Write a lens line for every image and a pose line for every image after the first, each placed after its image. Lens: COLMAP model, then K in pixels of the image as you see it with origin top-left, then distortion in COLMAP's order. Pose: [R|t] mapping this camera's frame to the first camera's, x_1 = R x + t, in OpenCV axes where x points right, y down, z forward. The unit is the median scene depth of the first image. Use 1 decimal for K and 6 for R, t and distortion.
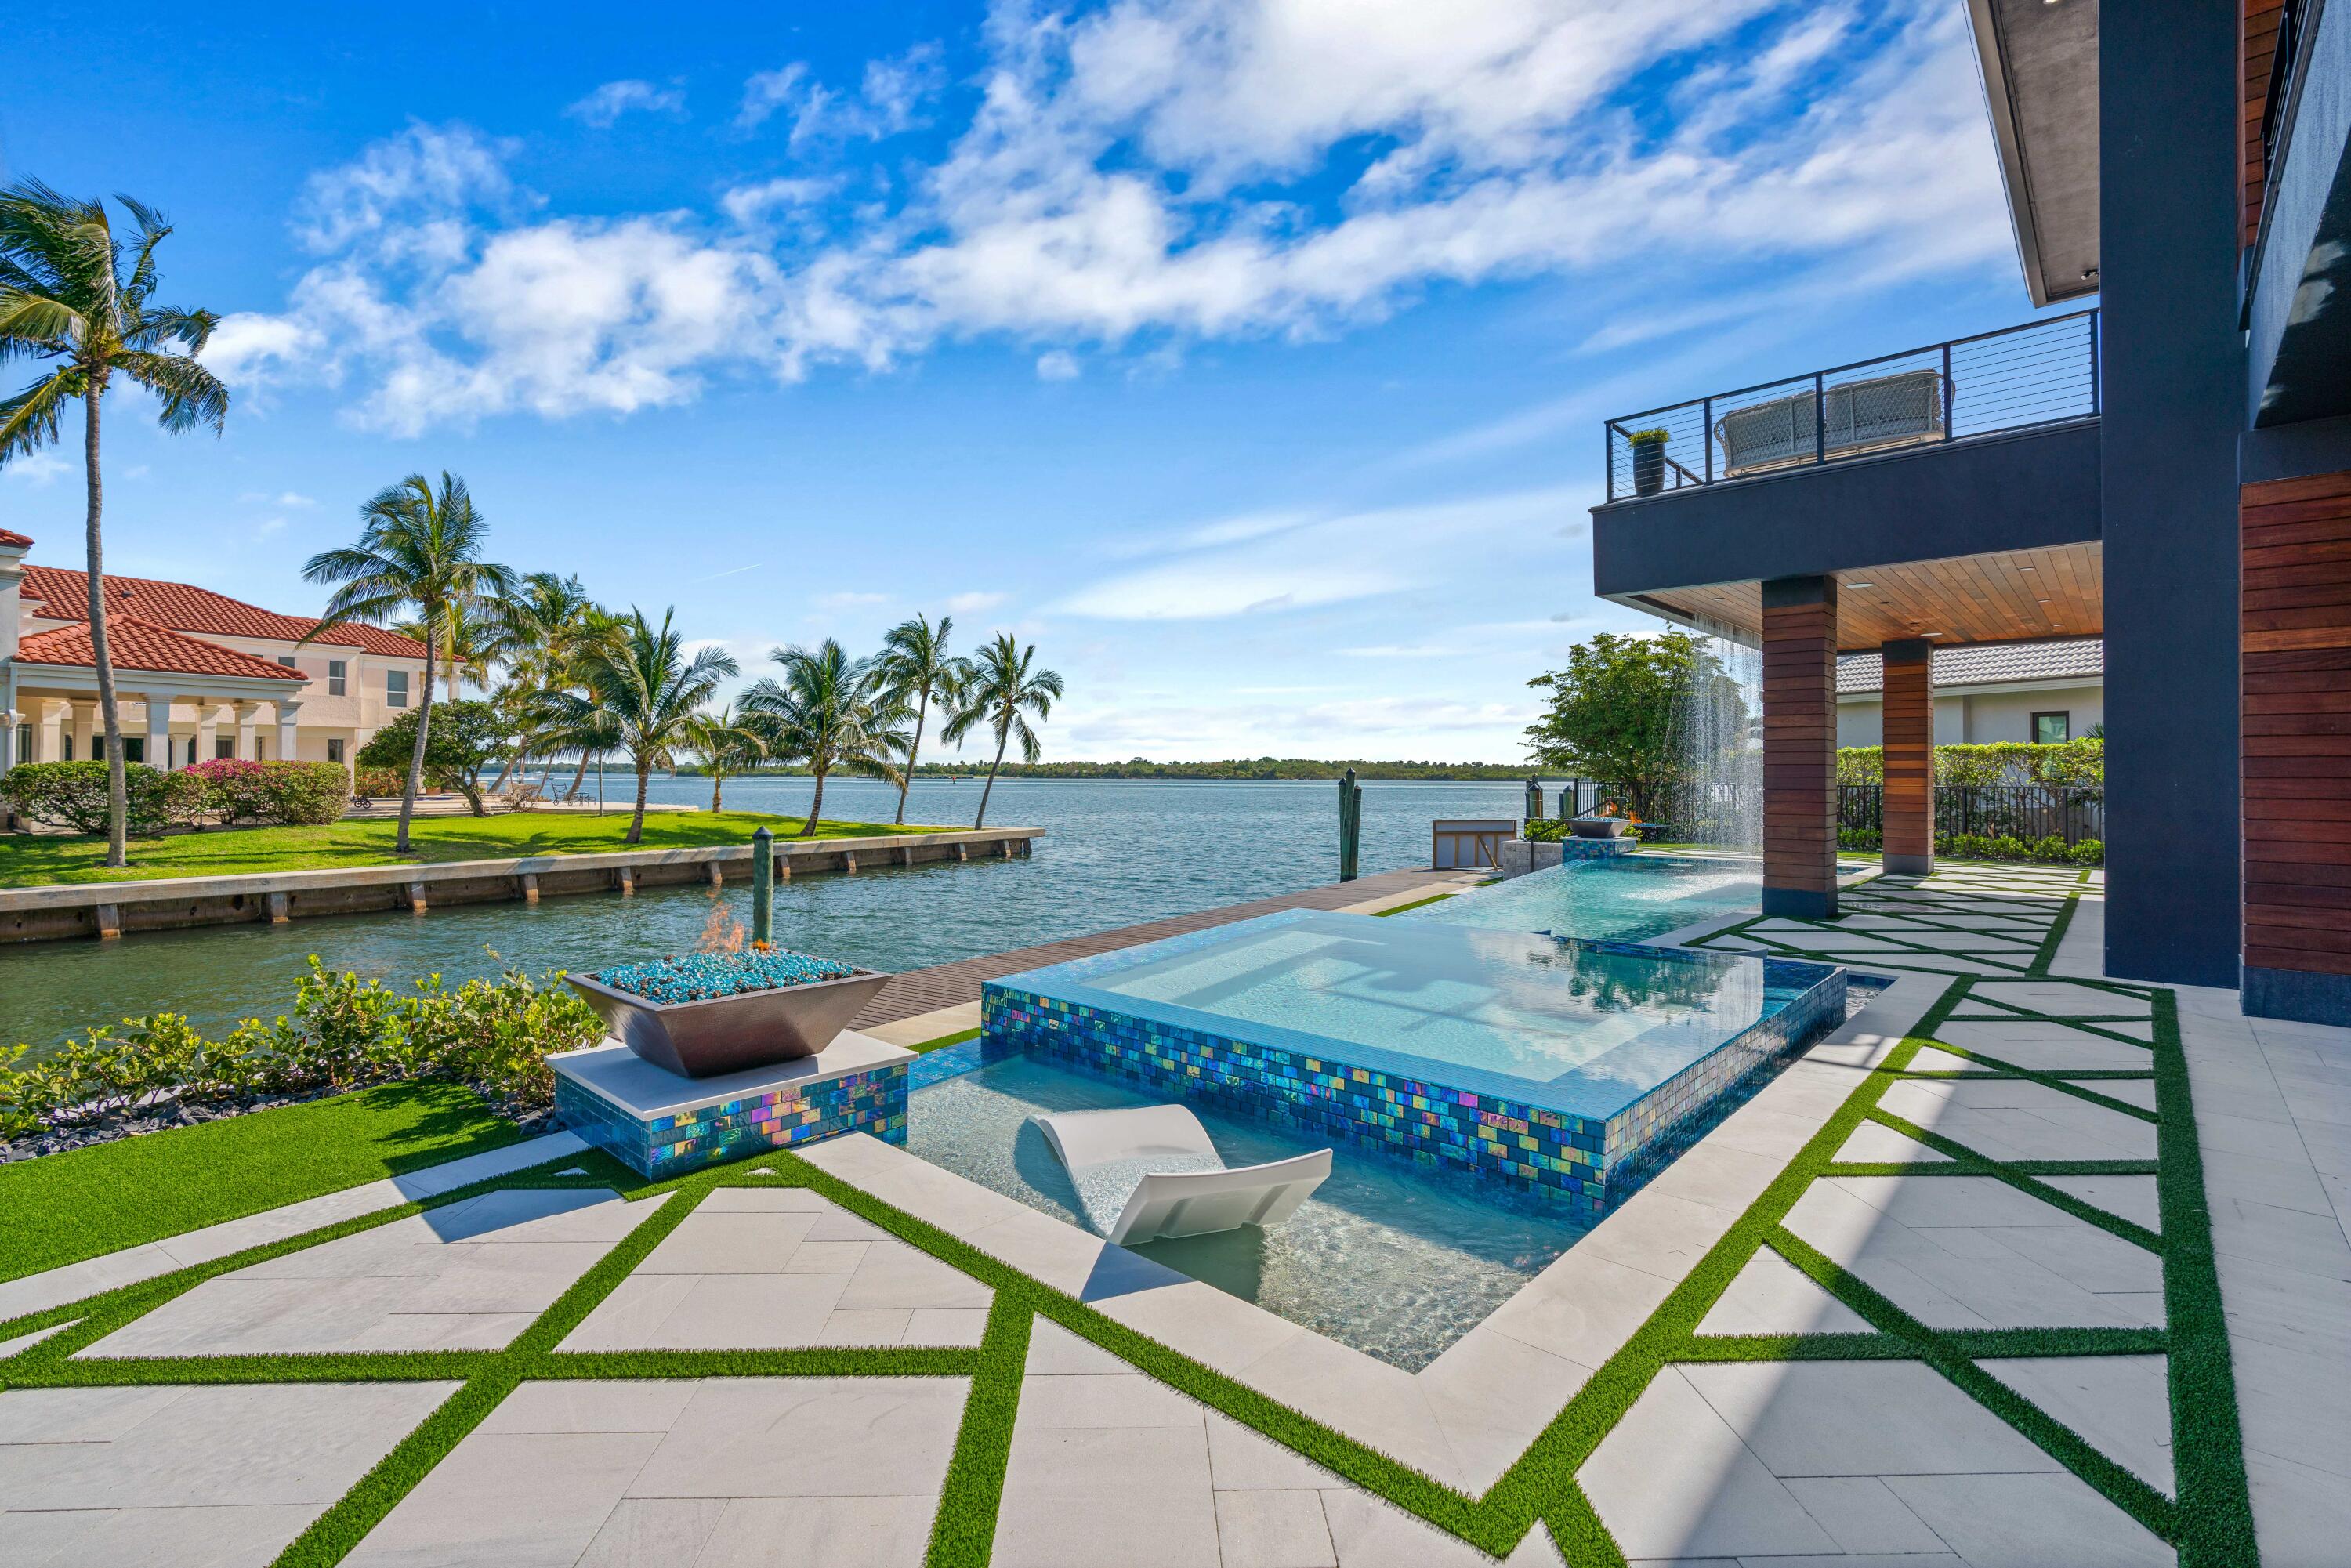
lens RADIAL K [[1053.3, 0, 1175.5], [0, 1053.3, 784.0], [0, 0, 1]] dist [-0.011108, 0.000062]
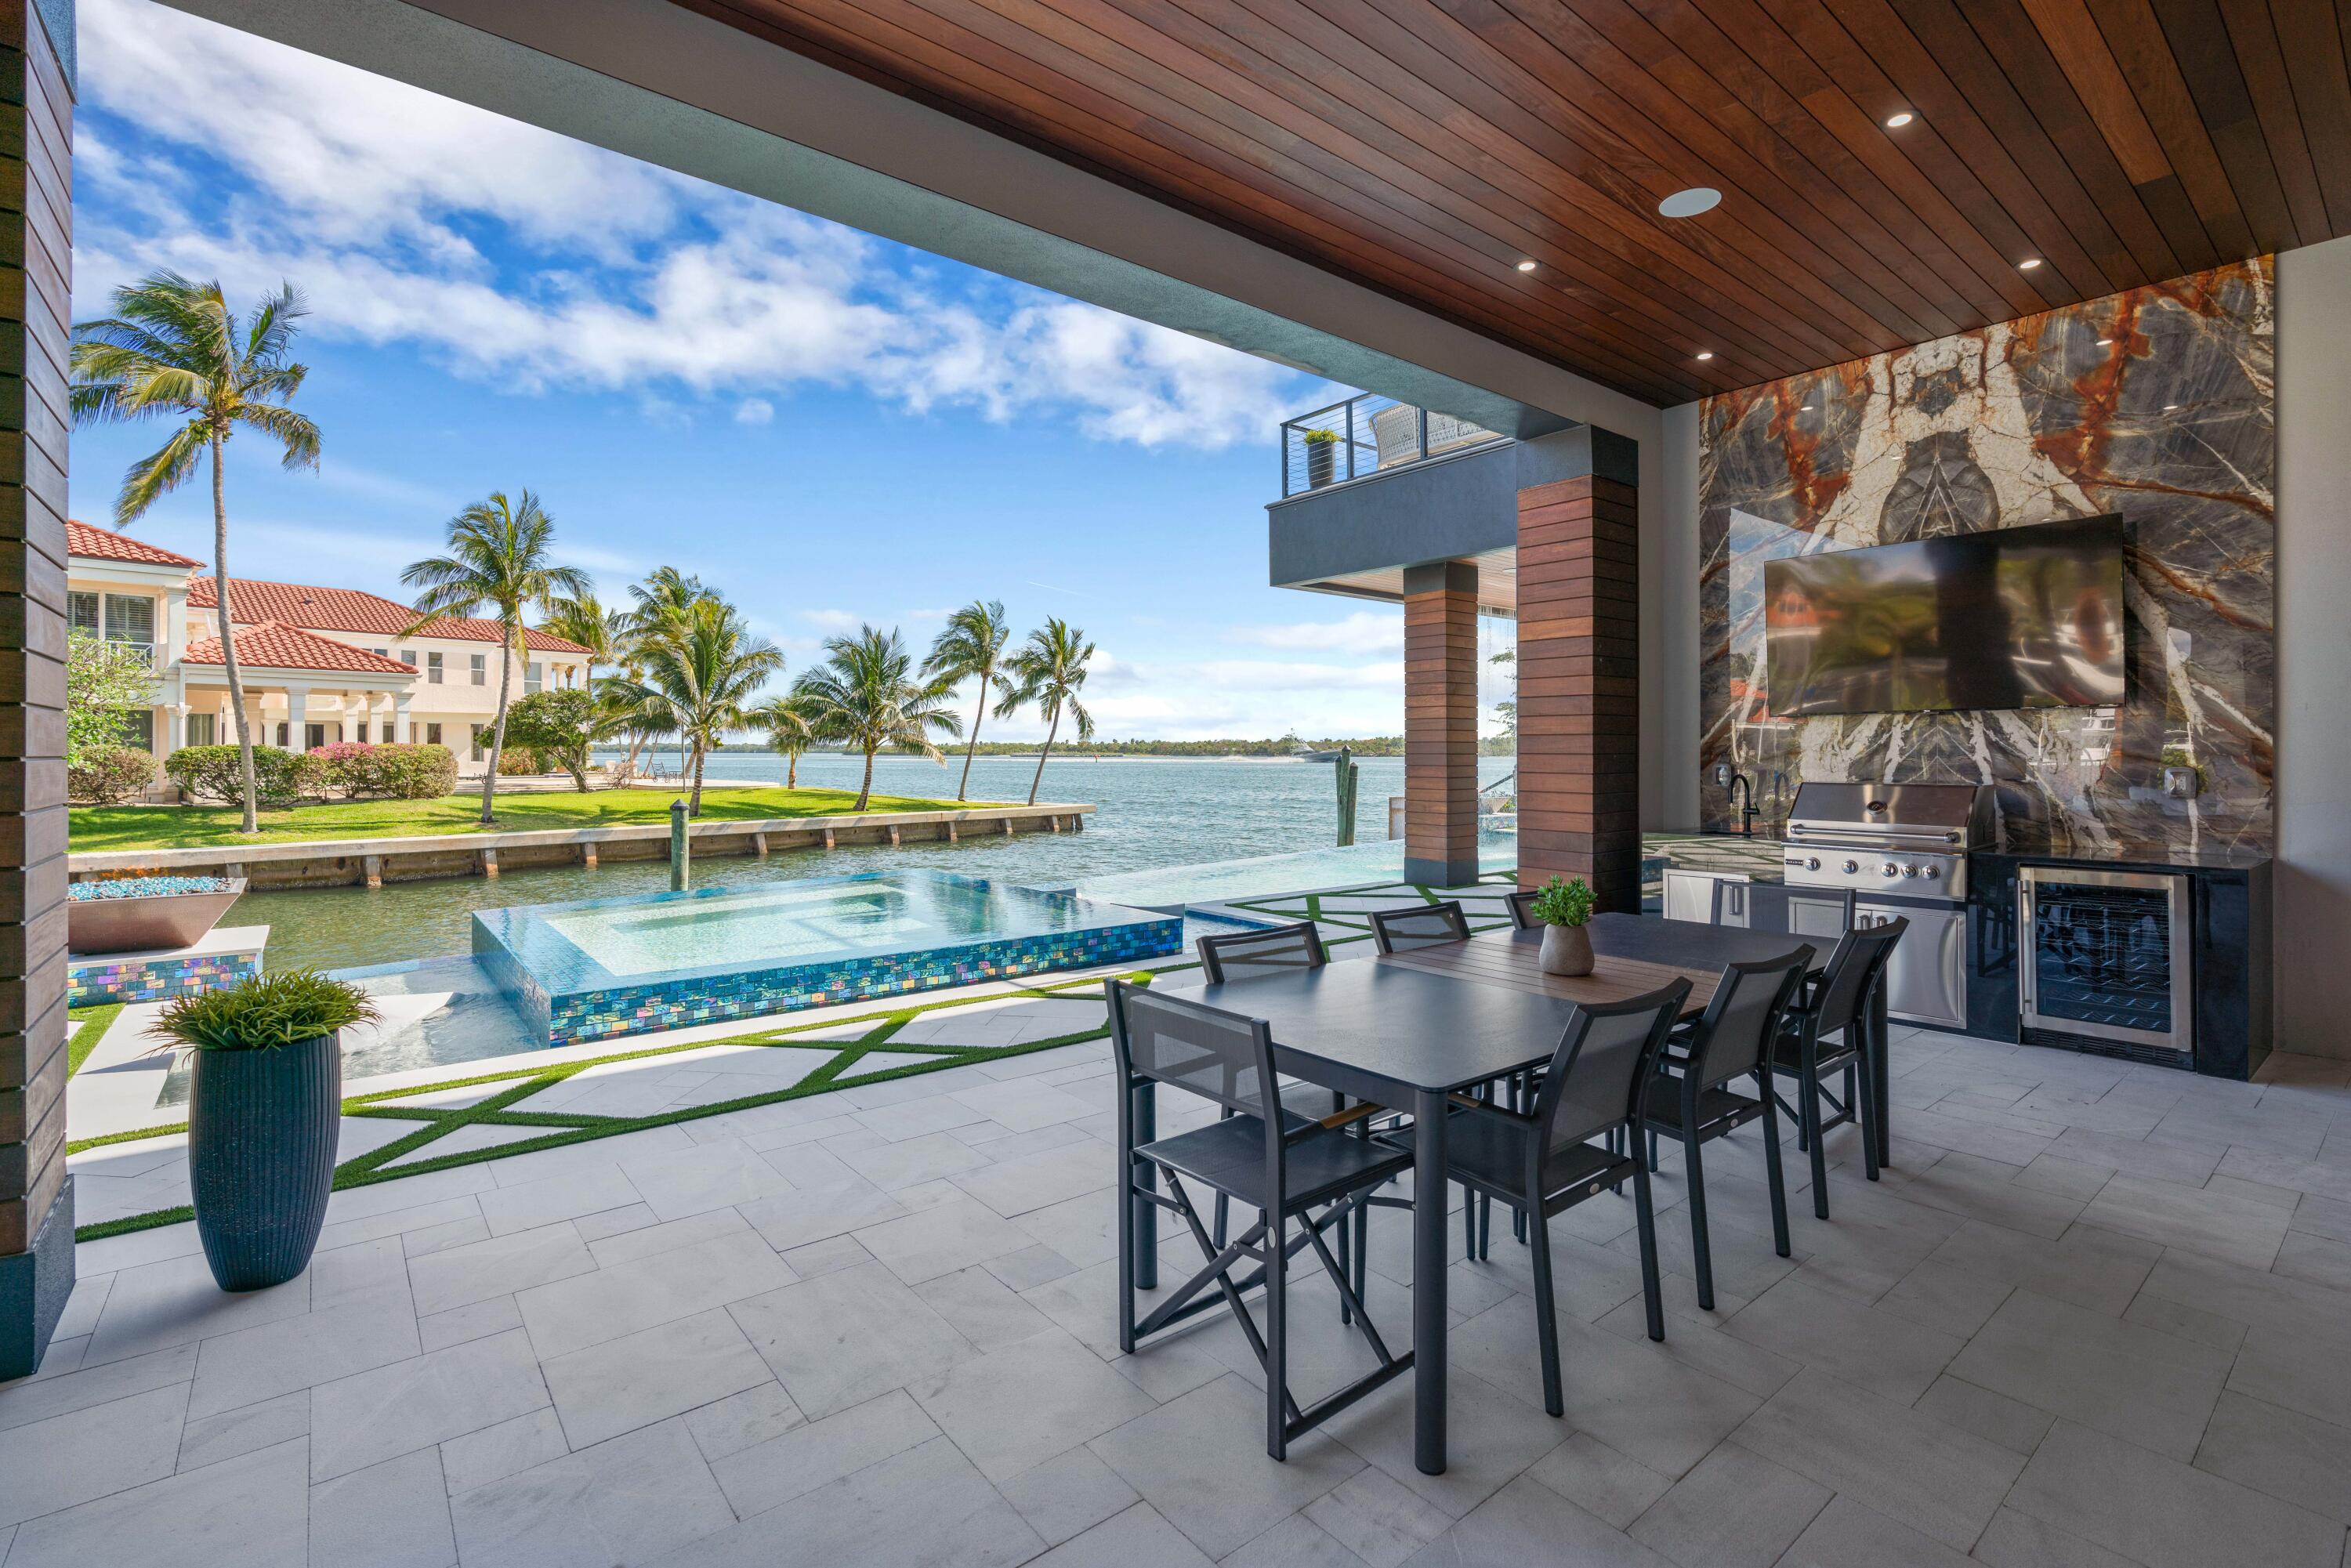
lens RADIAL K [[1062.2, 0, 1178.9], [0, 1062.2, 768.4], [0, 0, 1]] dist [-0.012336, 0.000305]
pose [[0.989277, -0.001657, -0.146041, 0.159814], [0.002550, 0.999979, 0.005928, 0.000665], [0.146028, -0.006237, 0.989261, -0.031568]]
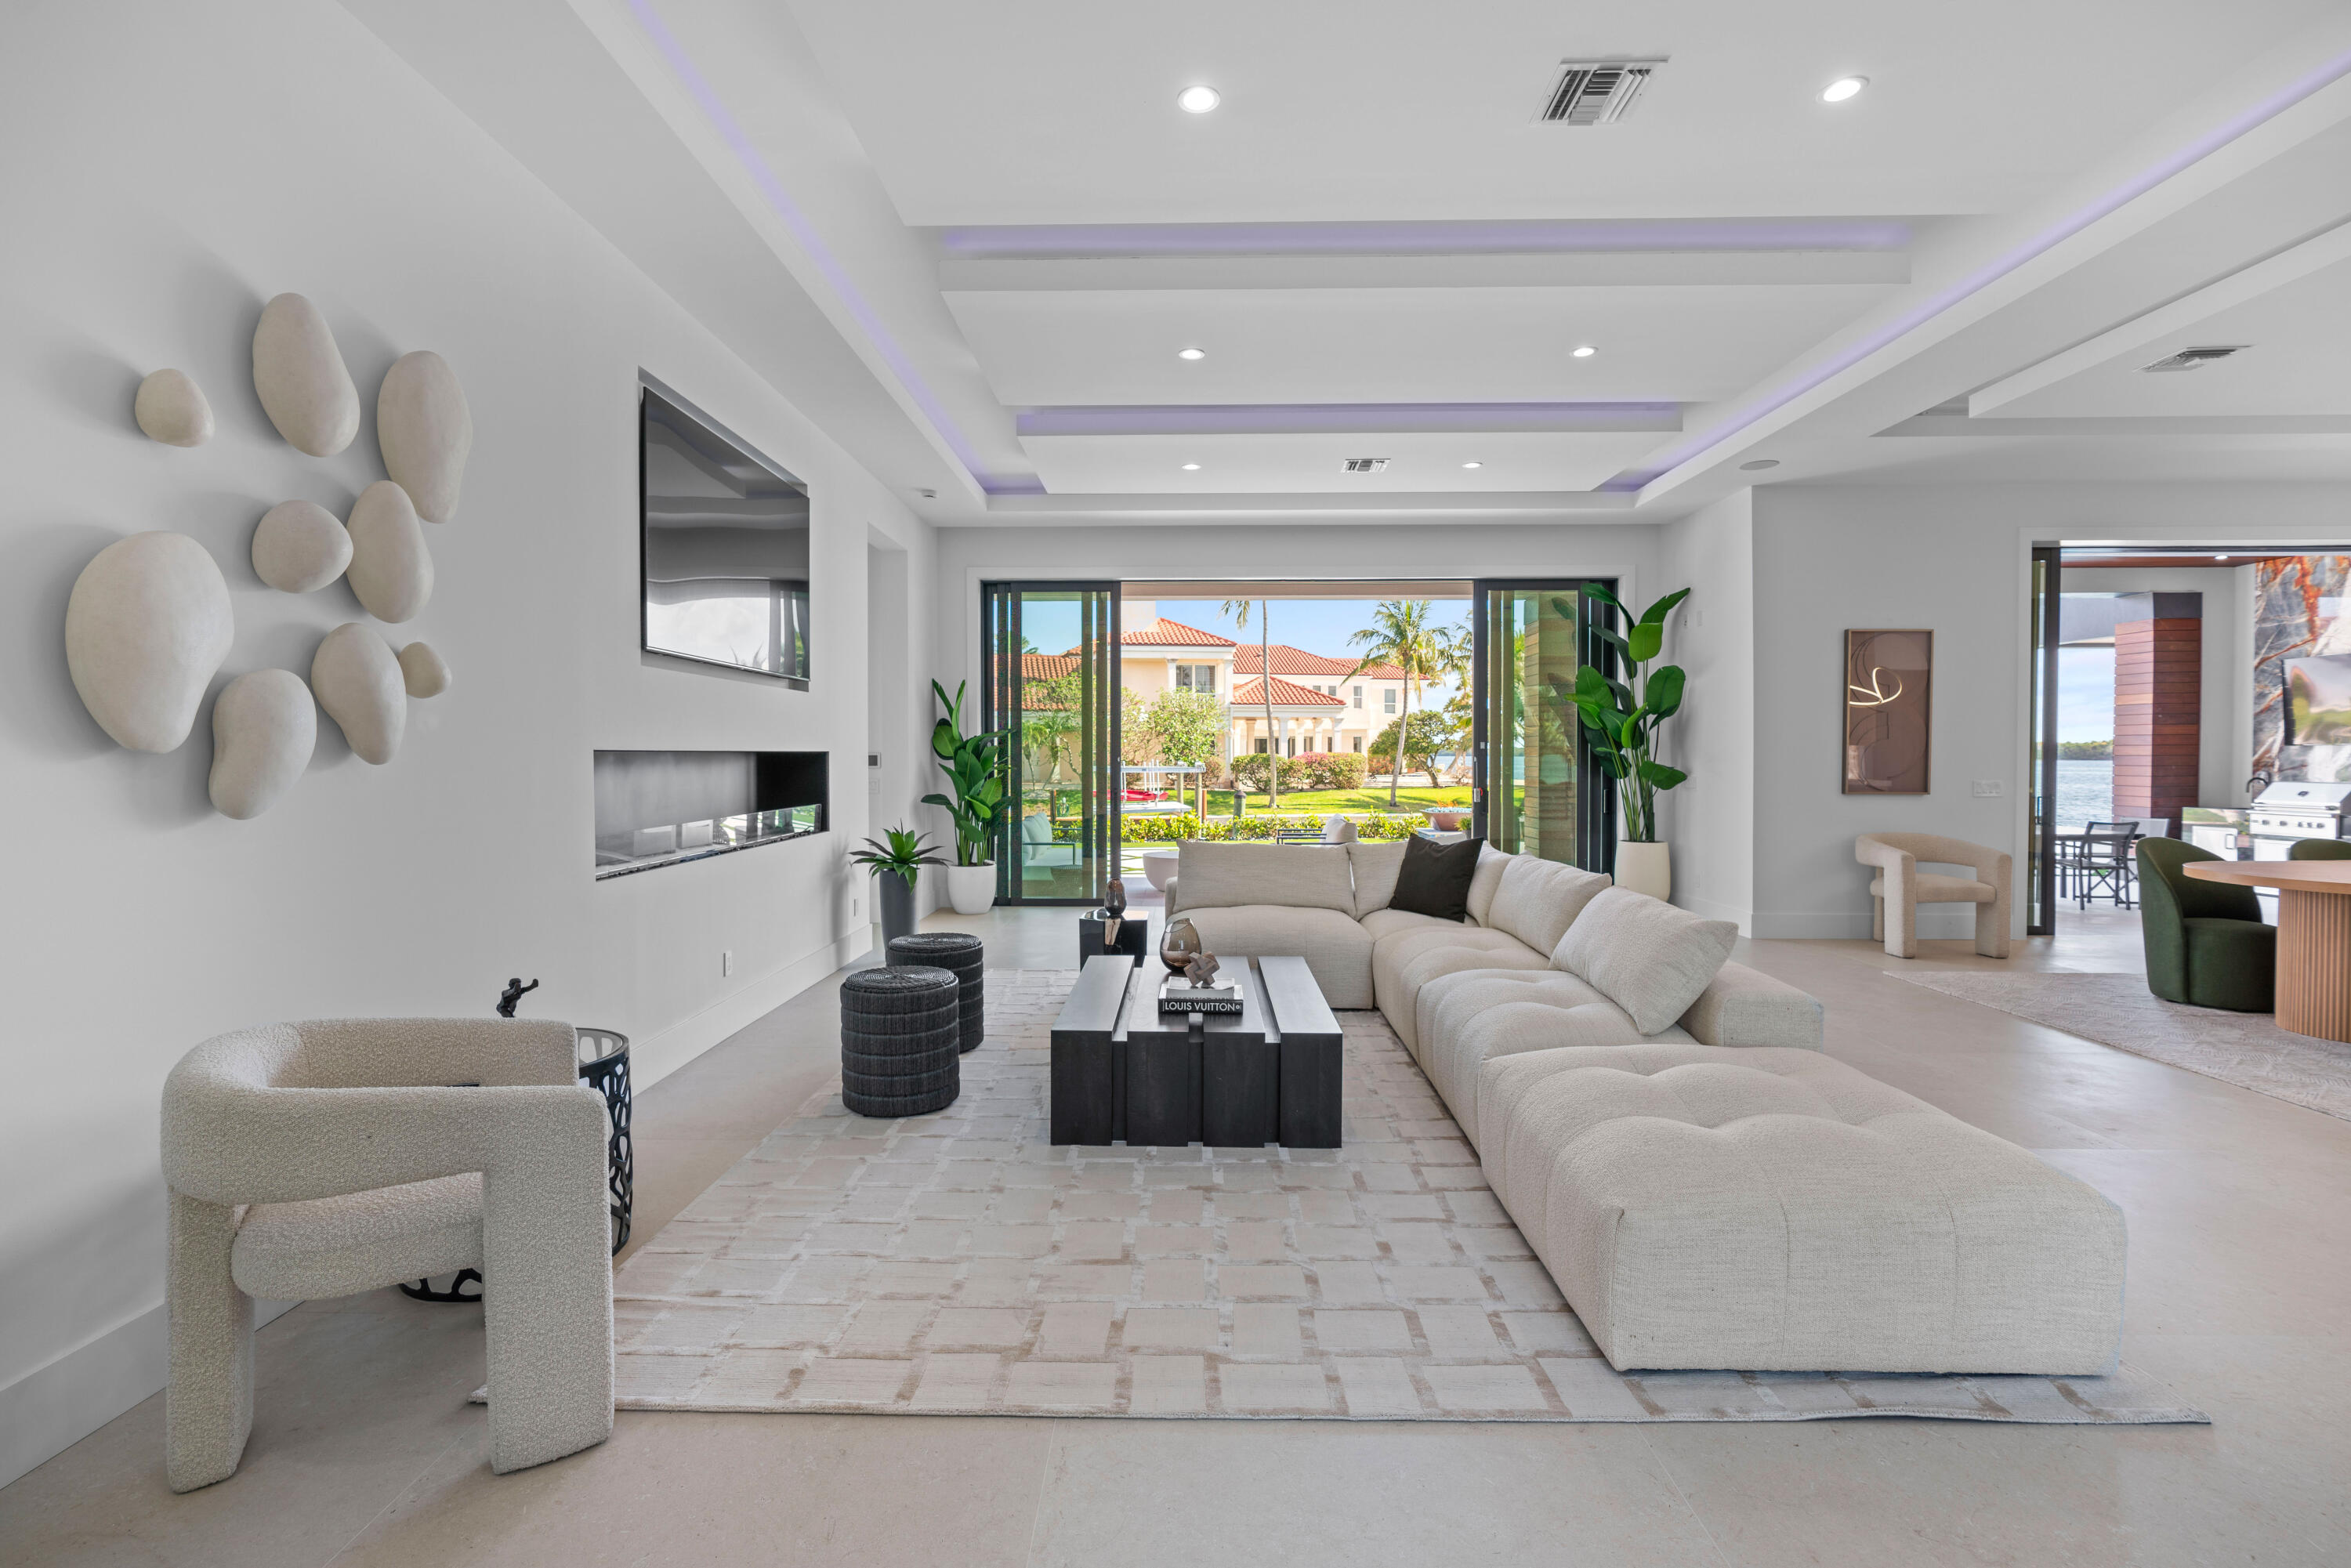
lens RADIAL K [[1062.2, 0, 1178.9], [0, 1062.2, 768.4], [0, 0, 1]] dist [-0.012336, 0.000305]
pose [[0.670996, 0.003388, -0.741453, 0.254781], [-0.001889, 0.999994, 0.002860, -0.000140], [0.741459, -0.000519, 0.670998, -0.343268]]
